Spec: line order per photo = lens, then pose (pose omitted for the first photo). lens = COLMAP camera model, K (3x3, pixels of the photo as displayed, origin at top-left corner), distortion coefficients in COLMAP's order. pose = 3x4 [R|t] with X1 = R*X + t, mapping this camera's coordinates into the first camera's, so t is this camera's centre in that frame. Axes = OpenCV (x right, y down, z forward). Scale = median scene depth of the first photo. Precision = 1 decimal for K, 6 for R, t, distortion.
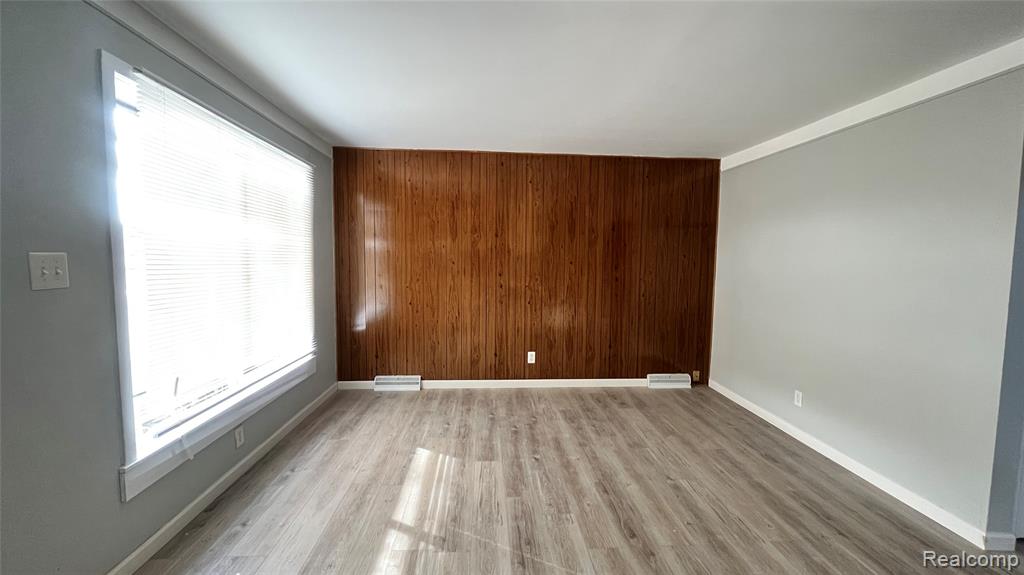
lens RADIAL K [[415.9, 0, 512.0], [0, 415.9, 287.5], [0, 0, 1]] dist [-0.002890, -0.000502]
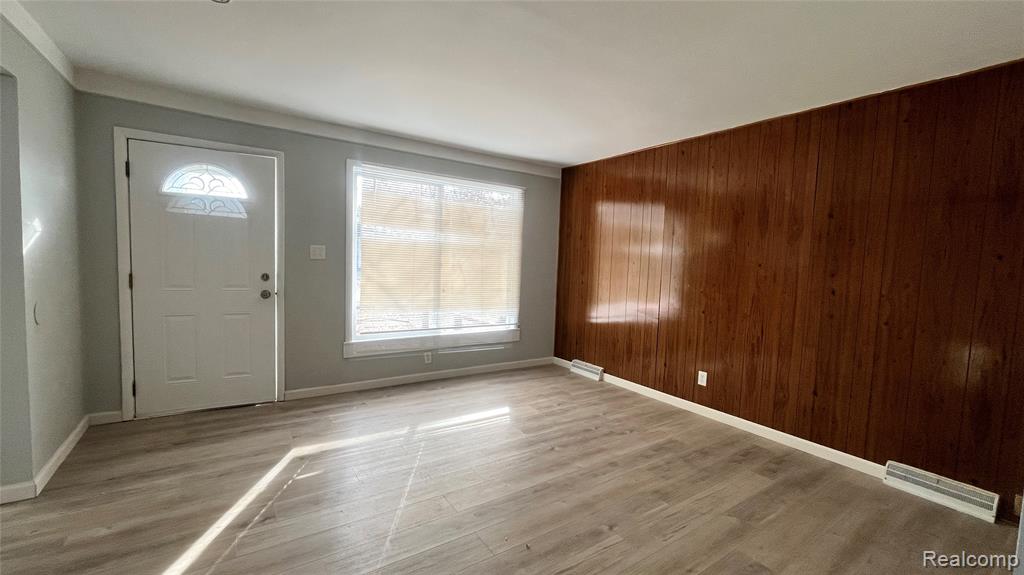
lens RADIAL K [[415.9, 0, 512.0], [0, 415.9, 287.5], [0, 0, 1]] dist [-0.002890, -0.000502]
pose [[0.501655, 0.065516, -0.862583, 0.686695], [-0.088862, 0.995756, 0.023951, 0.001833], [0.860491, 0.064635, 0.505348, 0.297567]]
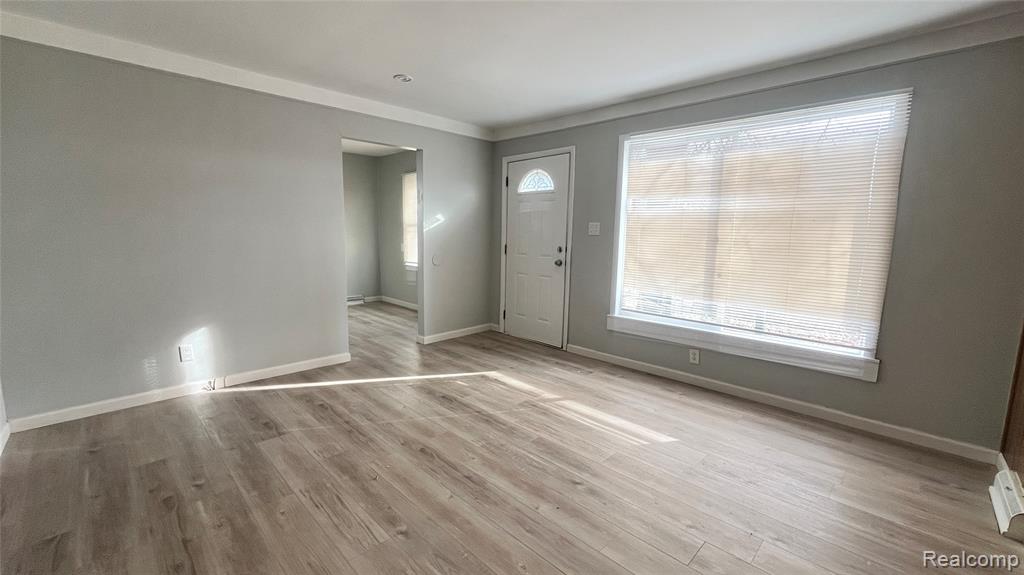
lens RADIAL K [[415.9, 0, 512.0], [0, 415.9, 287.5], [0, 0, 1]] dist [-0.002890, -0.000502]
pose [[-0.751278, 0.054532, -0.657730, 0.484645], [-0.076159, 0.982760, 0.168471, -0.033919], [0.655577, 0.176660, -0.734173, 1.117138]]
